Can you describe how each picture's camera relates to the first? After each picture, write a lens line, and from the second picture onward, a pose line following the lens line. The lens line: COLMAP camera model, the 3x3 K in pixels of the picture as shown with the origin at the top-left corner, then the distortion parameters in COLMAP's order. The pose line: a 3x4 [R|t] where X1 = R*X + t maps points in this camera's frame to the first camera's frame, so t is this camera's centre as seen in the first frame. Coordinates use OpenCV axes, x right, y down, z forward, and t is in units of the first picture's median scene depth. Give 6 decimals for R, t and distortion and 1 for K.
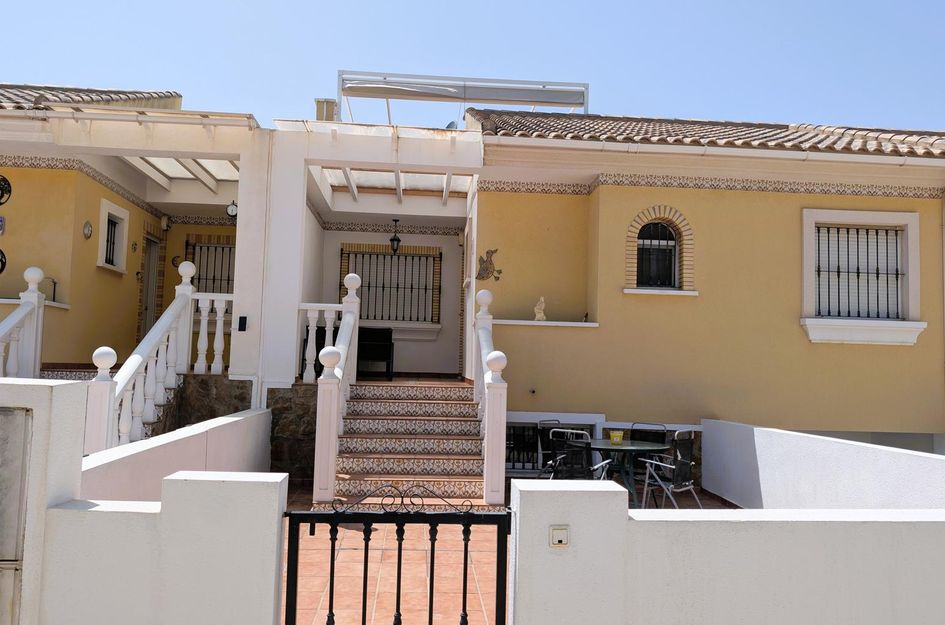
lens RADIAL K [[753.0, 0, 471.0], [0, 753.0, 320.6], [0, 0, 1]] dist [0.026799, -0.033557]
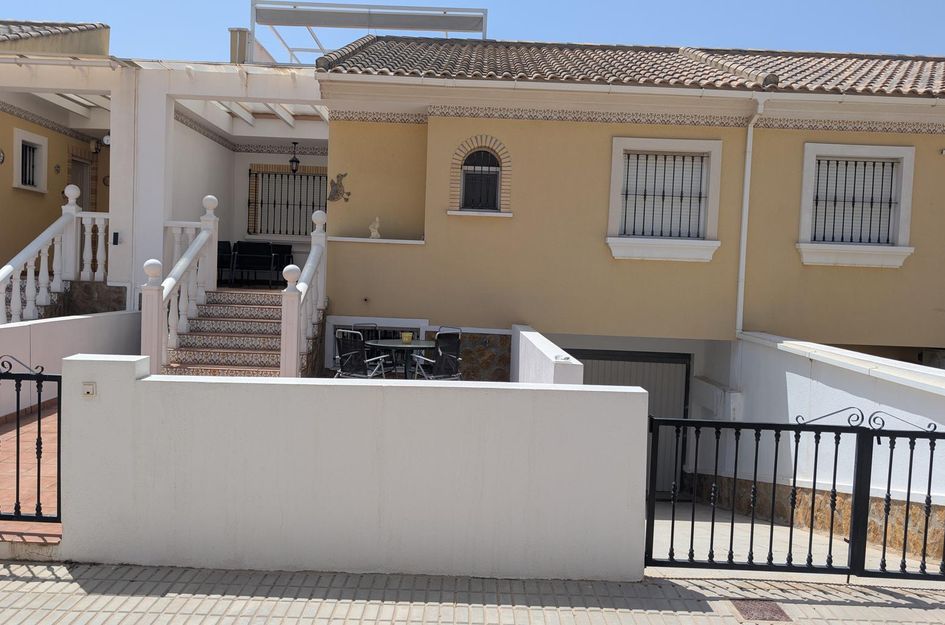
lens RADIAL K [[753.0, 0, 471.0], [0, 753.0, 320.6], [0, 0, 1]] dist [0.026799, -0.033557]
pose [[0.997466, 0.014464, -0.069657, 0.315086], [-0.006100, 0.992897, 0.118822, -0.011762], [0.070881, -0.118096, 0.990469, -0.139865]]
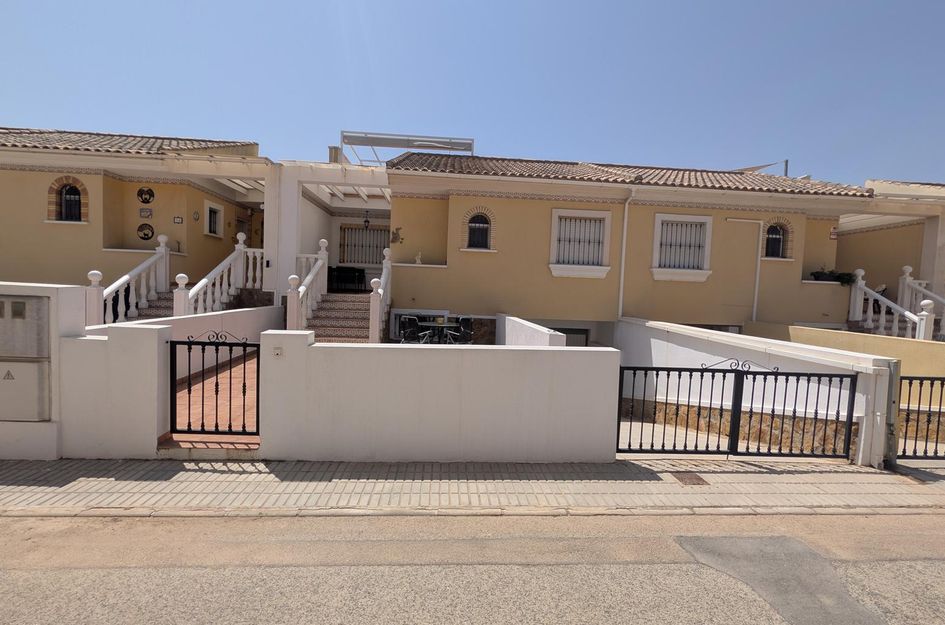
lens RADIAL K [[403.9, 0, 472.5], [0, 403.9, 312.5], [0, 0, 1]] dist [-0.000185, -0.000026]
pose [[0.999931, 0.010949, -0.004297, 0.238588], [-0.010367, 0.992984, 0.117791, 0.000137], [0.005557, -0.117738, 0.993029, -0.087048]]
